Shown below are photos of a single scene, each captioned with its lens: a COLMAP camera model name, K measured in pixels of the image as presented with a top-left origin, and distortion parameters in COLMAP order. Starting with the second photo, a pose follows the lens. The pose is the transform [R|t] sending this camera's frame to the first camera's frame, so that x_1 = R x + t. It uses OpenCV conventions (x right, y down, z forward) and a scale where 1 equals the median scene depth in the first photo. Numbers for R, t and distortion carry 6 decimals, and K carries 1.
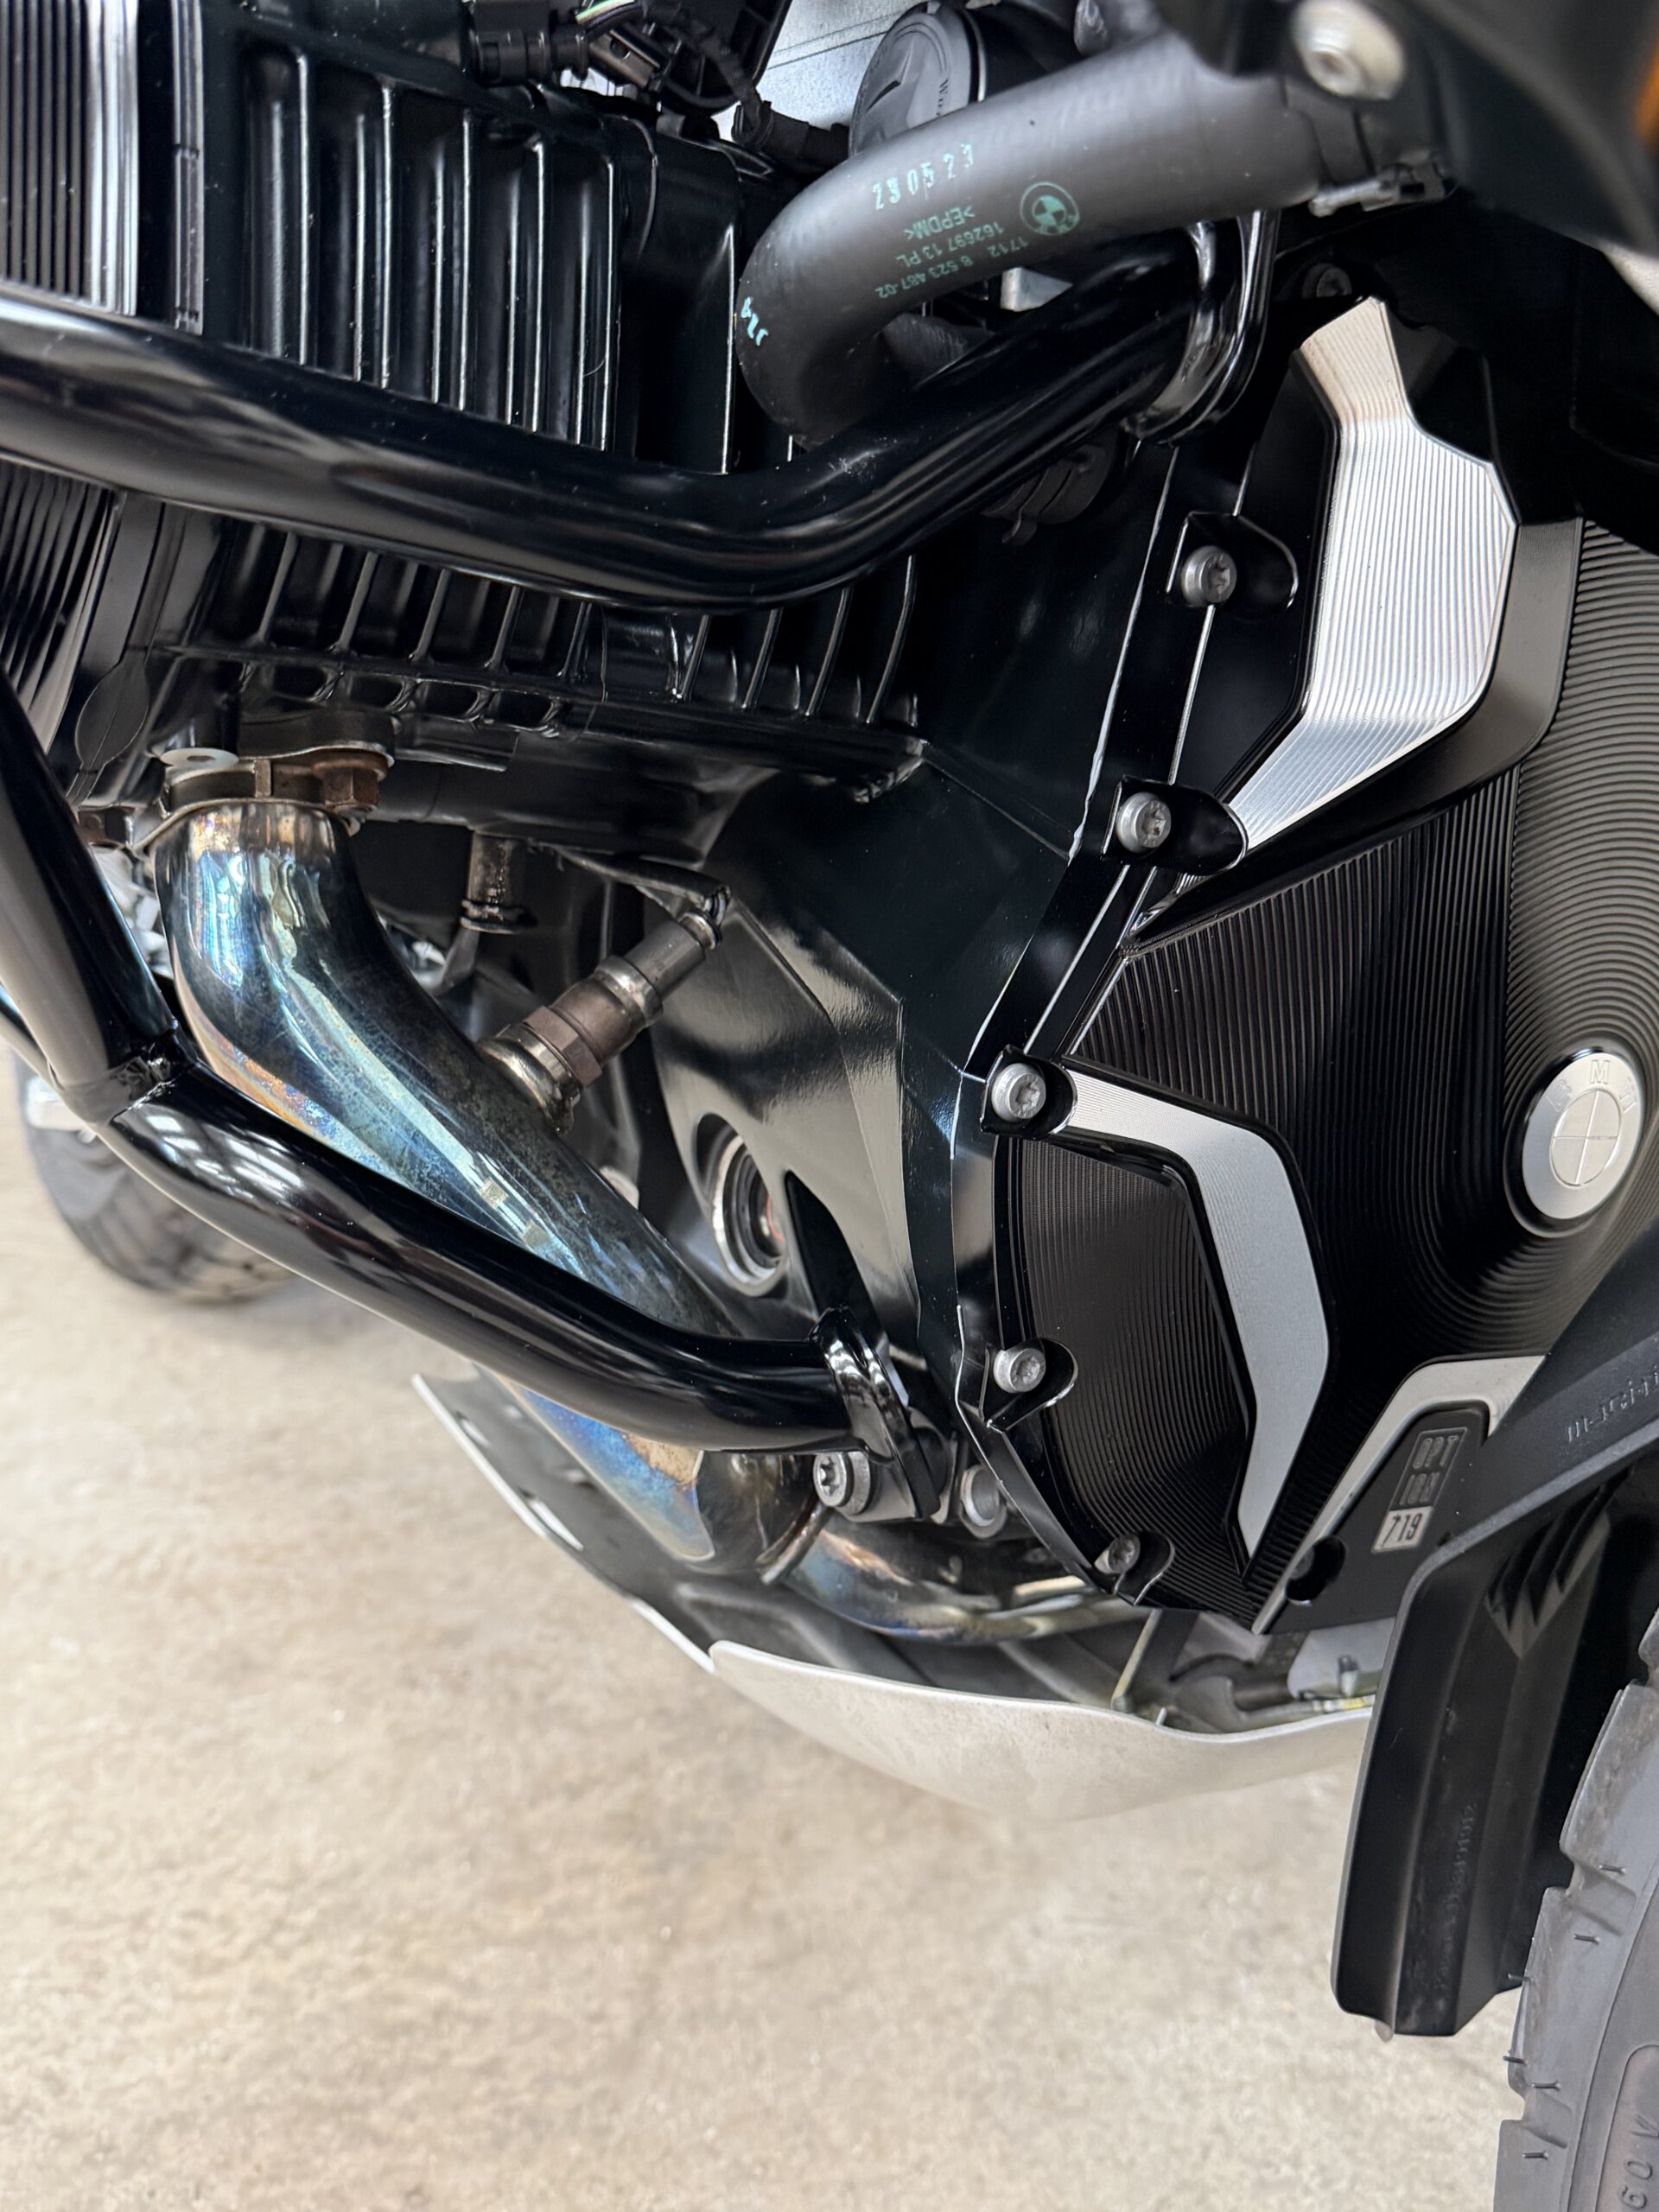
lens RADIAL K [[2024.2, 0, 833.1], [0, 2024.2, 1124.1], [0, 0, 1]] dist [0.119807, -0.330673]
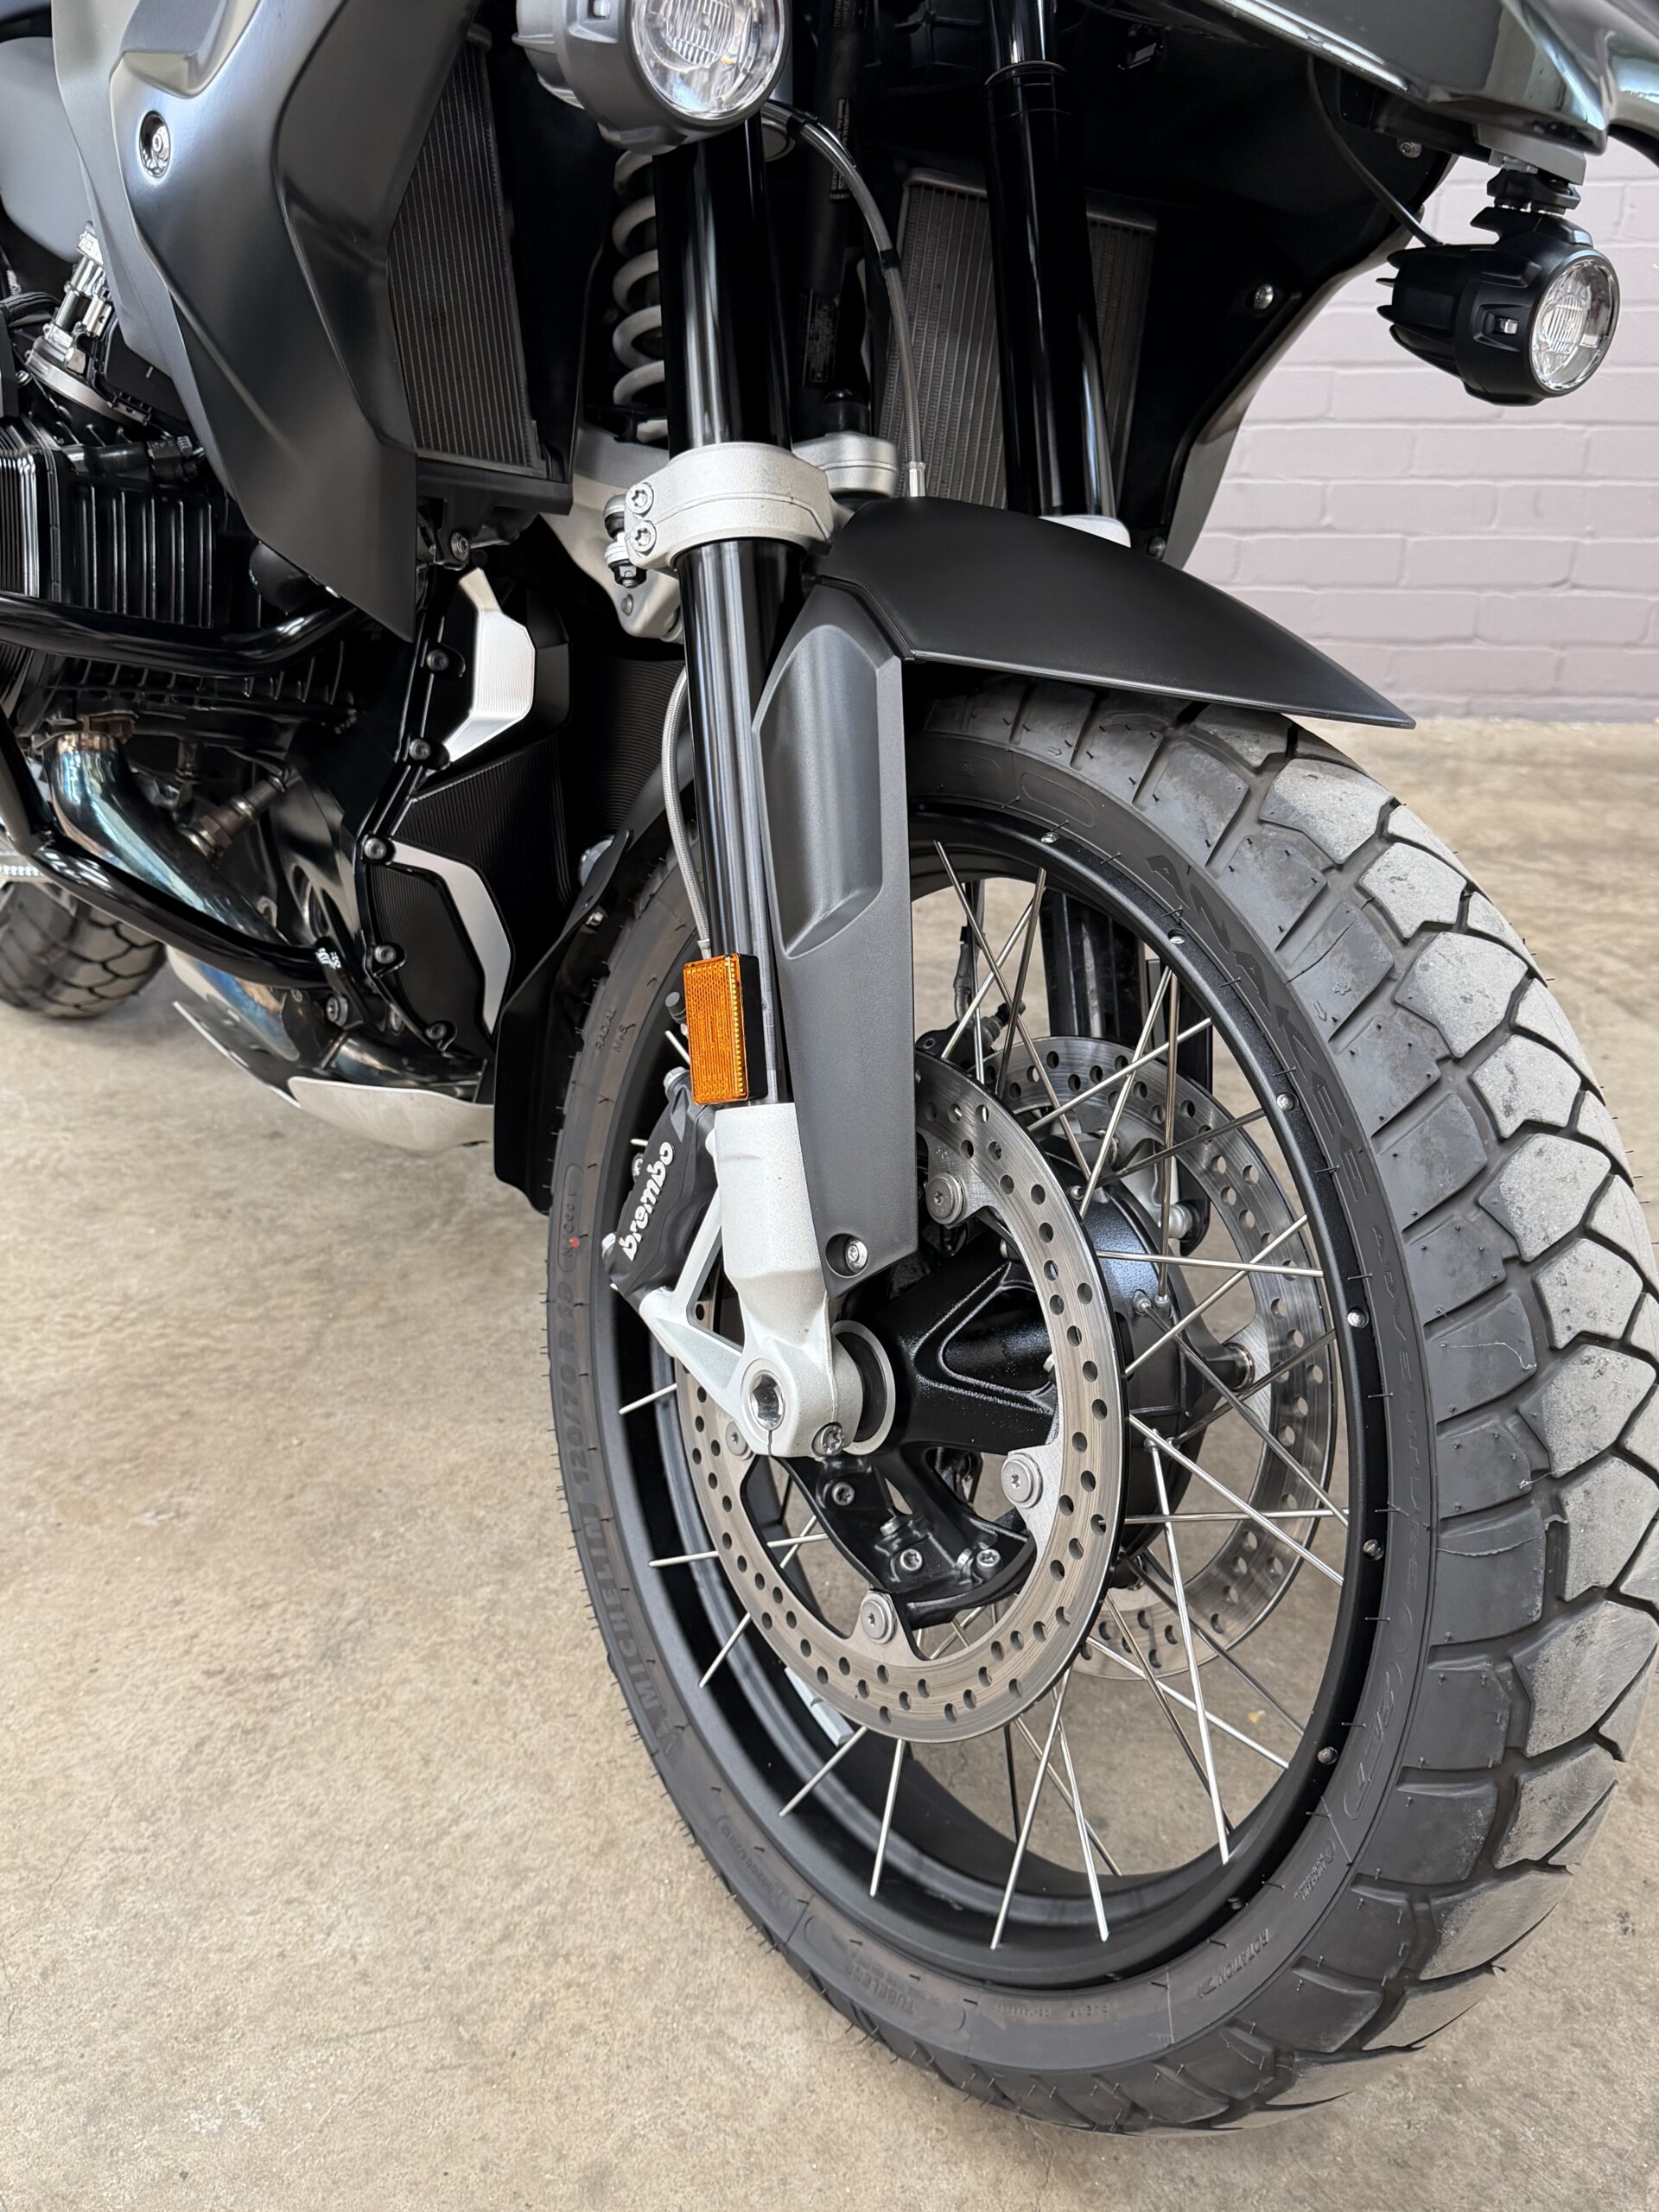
lens RADIAL K [[1991.2, 0, 825.9], [0, 1991.2, 1119.9], [0, 0, 1]] dist [0.247048, -0.725589]
pose [[0.997928, -0.001524, 0.064322, 0.268855], [-0.003811, 0.996564, 0.082737, 0.062366], [-0.064227, -0.082810, 0.994493, -0.913407]]
